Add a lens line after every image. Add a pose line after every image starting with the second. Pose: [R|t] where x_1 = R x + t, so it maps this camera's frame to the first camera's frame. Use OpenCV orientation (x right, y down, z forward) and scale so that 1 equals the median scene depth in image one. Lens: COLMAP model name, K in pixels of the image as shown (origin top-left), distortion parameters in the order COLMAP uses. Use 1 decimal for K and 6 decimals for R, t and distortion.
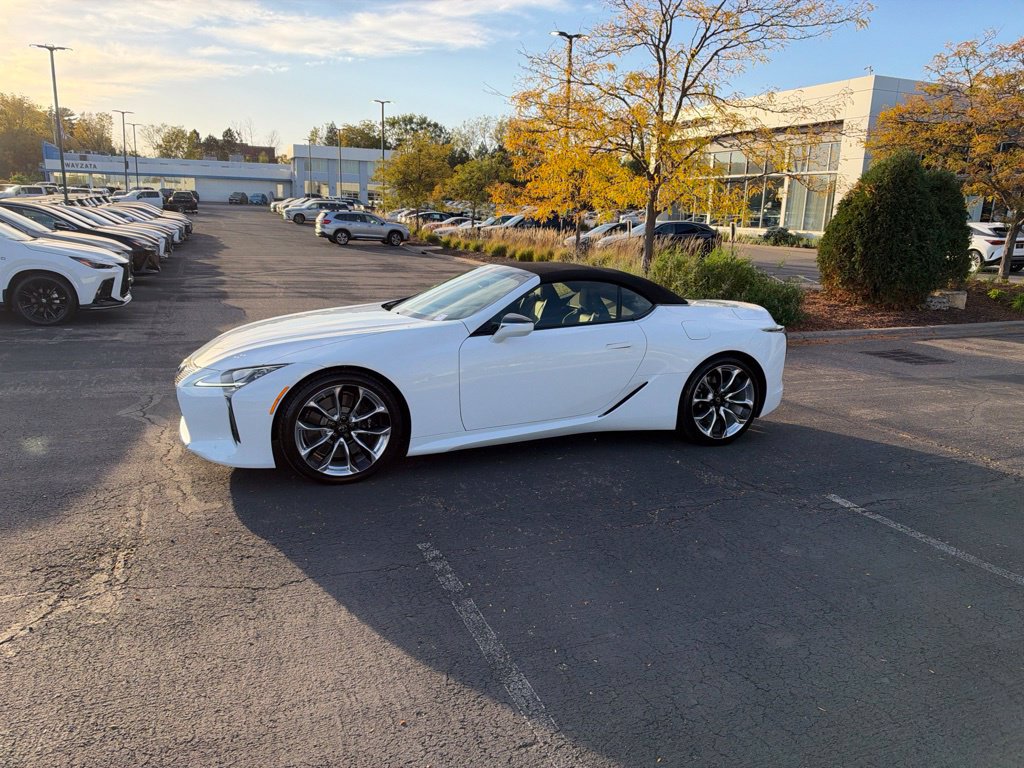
lens RADIAL K [[743.2, 0, 513.8], [0, 743.2, 382.2], [0, 0, 1]] dist [0.006307, -0.022144]
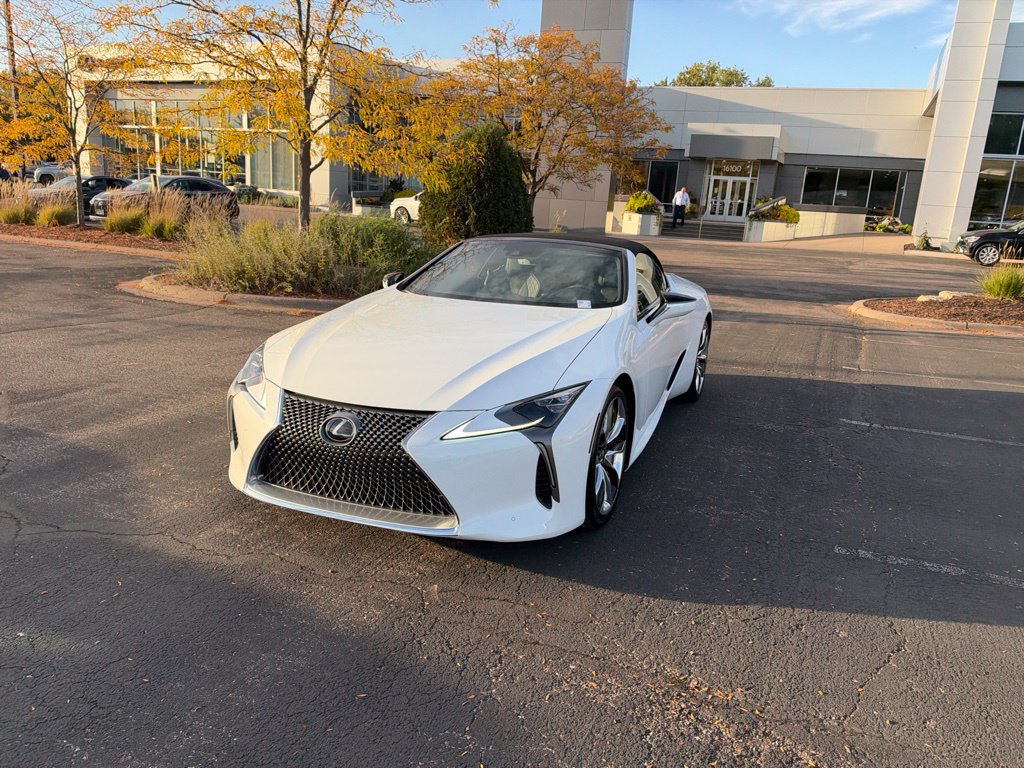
lens RADIAL K [[743.2, 0, 517.4], [0, 743.2, 375.7], [0, 0, 1]] dist [0.006307, -0.022144]
pose [[0.713371, -0.149763, 0.684597, -0.512898], [0.116984, 0.988640, 0.094374, -0.066004], [-0.690953, 0.012764, 0.722787, 0.306333]]
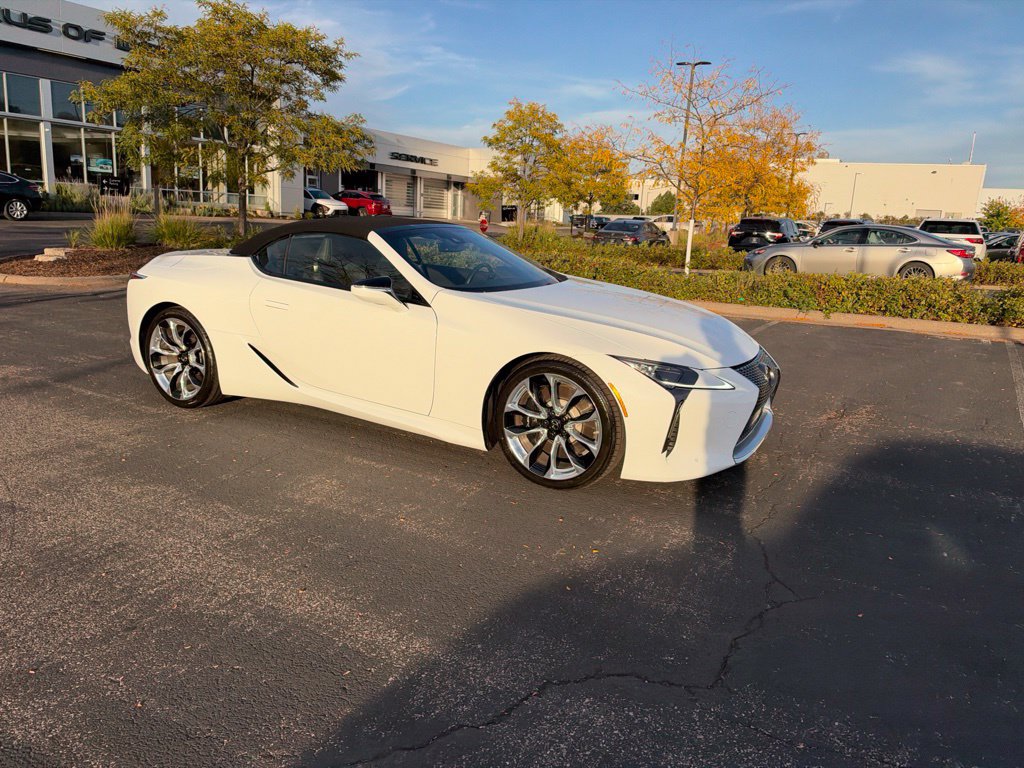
lens RADIAL K [[743.2, 0, 516.6], [0, 743.2, 376.8], [0, 0, 1]] dist [0.006307, -0.022144]
pose [[-0.617112, -0.227064, 0.753402, -0.615138], [0.105055, 0.925114, 0.364866, -0.236135], [-0.779831, 0.304311, -0.547045, 1.141437]]
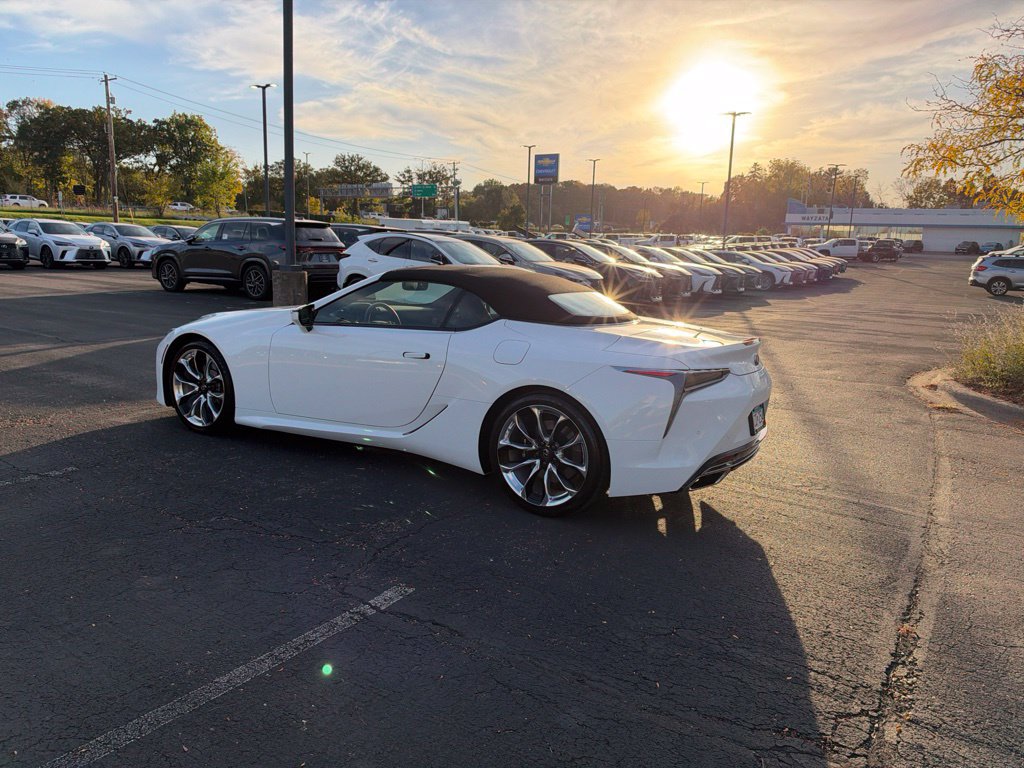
lens RADIAL K [[743.2, 0, 517.5], [0, 743.2, 395.1], [0, 0, 1]] dist [0.006307, -0.022144]
pose [[0.594806, 0.147607, -0.790201, 0.639215], [-0.188286, 0.981234, 0.041564, -0.044187], [0.781507, 0.124062, 0.611437, 0.411570]]
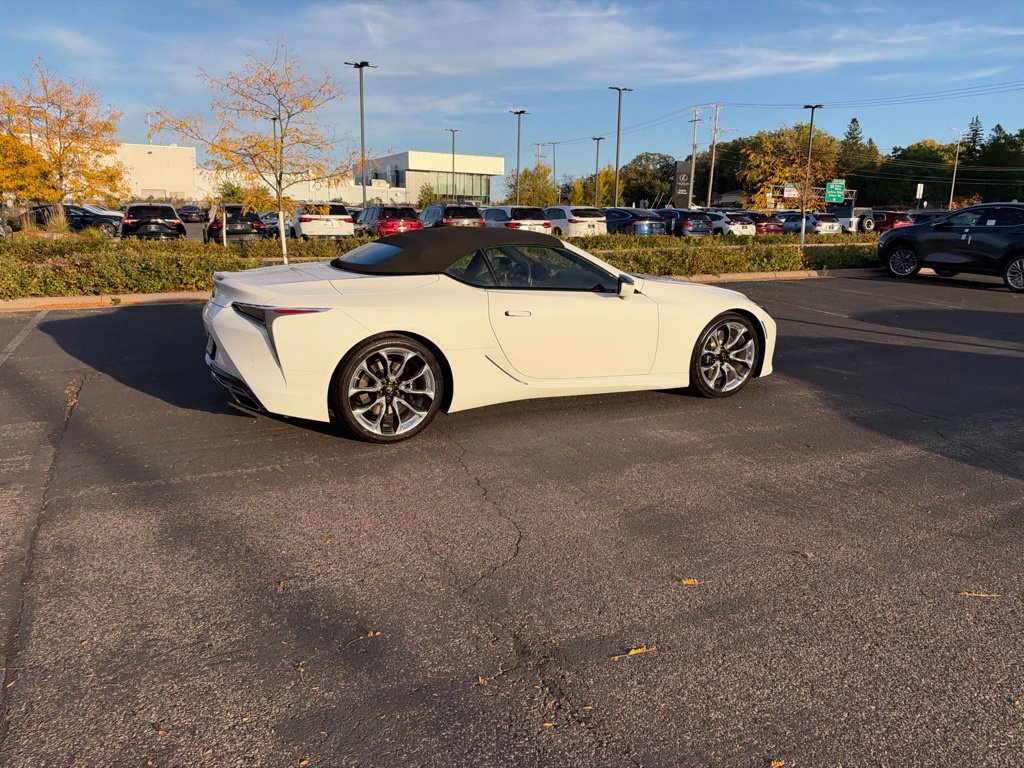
lens RADIAL K [[743.2, 0, 510.9], [0, 743.2, 386.1], [0, 0, 1]] dist [0.006307, -0.022144]
pose [[-0.995084, -0.031292, -0.093959, 0.073880], [-0.068174, 0.904619, 0.420734, -0.310588], [0.071831, 0.425071, -0.902305, 1.588049]]
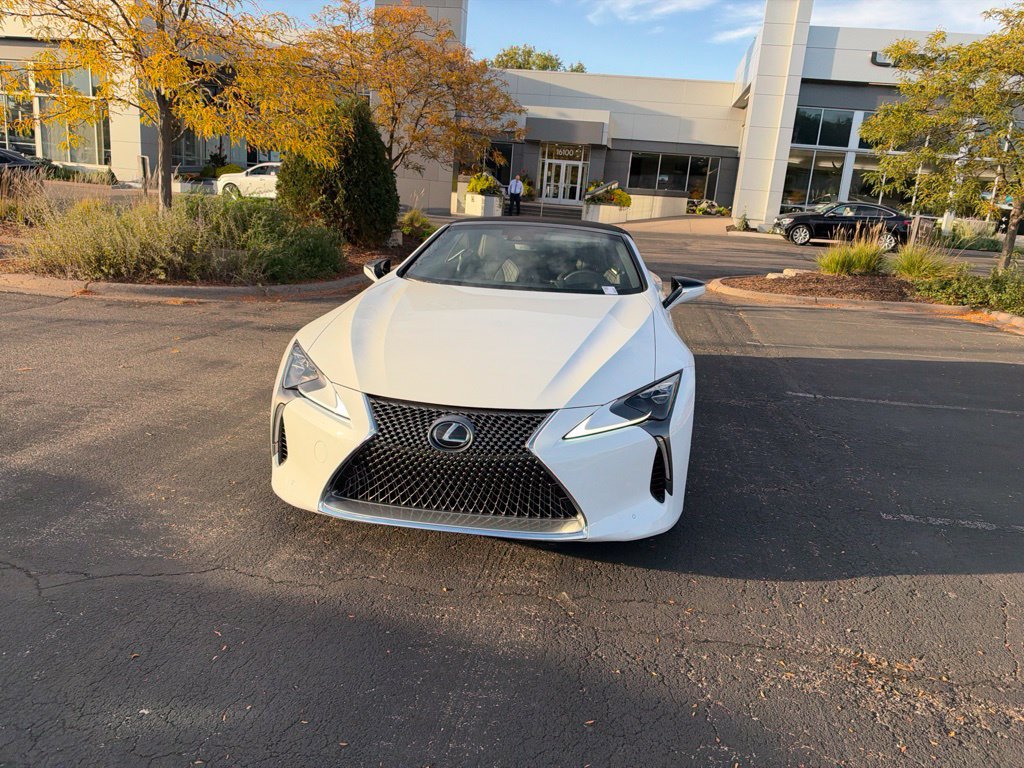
lens RADIAL K [[743.2, 0, 516.2], [0, 743.2, 371.5], [0, 0, 1]] dist [0.006307, -0.022144]
pose [[0.526668, -0.191218, 0.828285, -0.594843], [0.130275, 0.981018, 0.143642, -0.090824], [-0.840029, 0.032253, 0.541581, 0.441691]]
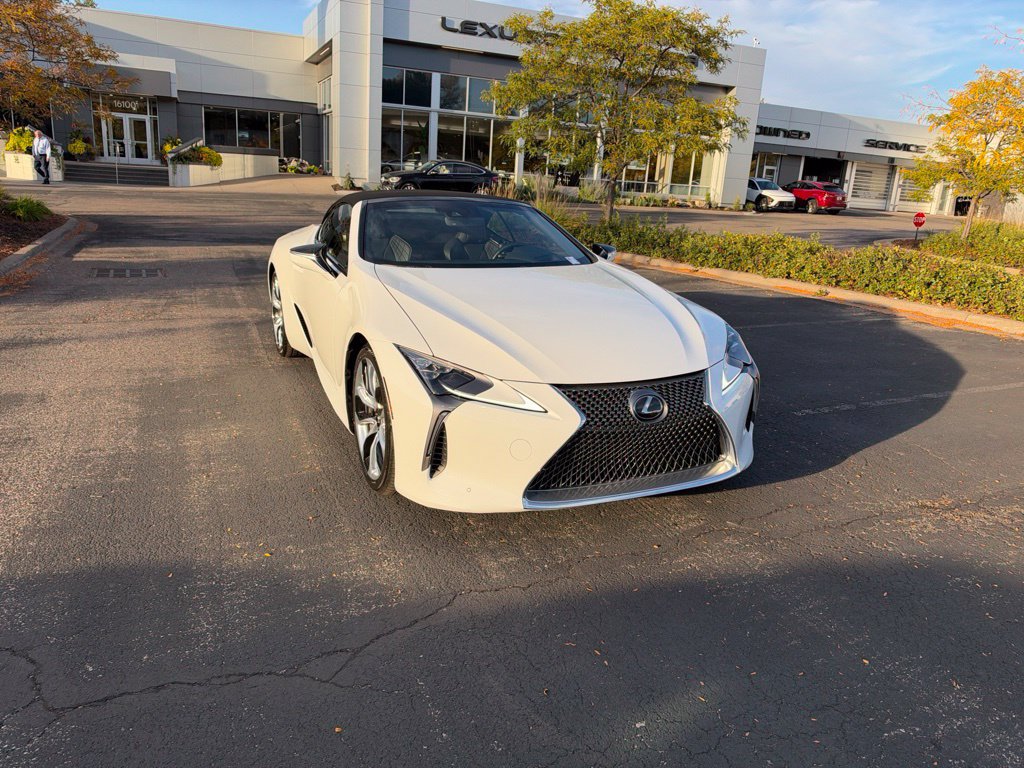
lens RADIAL K [[743.2, 0, 514.8], [0, 743.2, 382.5], [0, 0, 1]] dist [0.006307, -0.022144]
pose [[-0.024886, -0.293803, 0.955542, -0.689641], [0.161126, 0.942162, 0.293886, -0.153973], [-0.986620, 0.161276, 0.023893, 0.738637]]
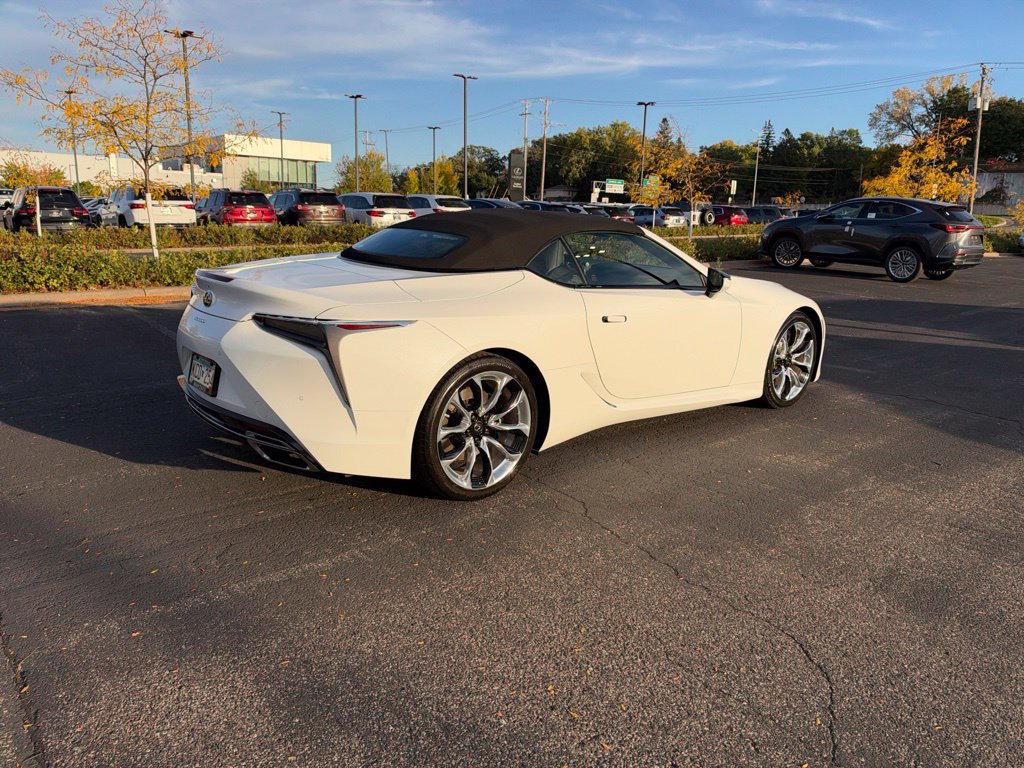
lens RADIAL K [[743.2, 0, 513.0], [0, 743.2, 386.1], [0, 0, 1]] dist [0.006307, -0.022144]
pose [[-0.947280, 0.011389, -0.320204, 0.251192], [-0.126910, 0.904294, 0.407610, -0.249755], [0.294201, 0.426757, -0.855175, 1.400237]]
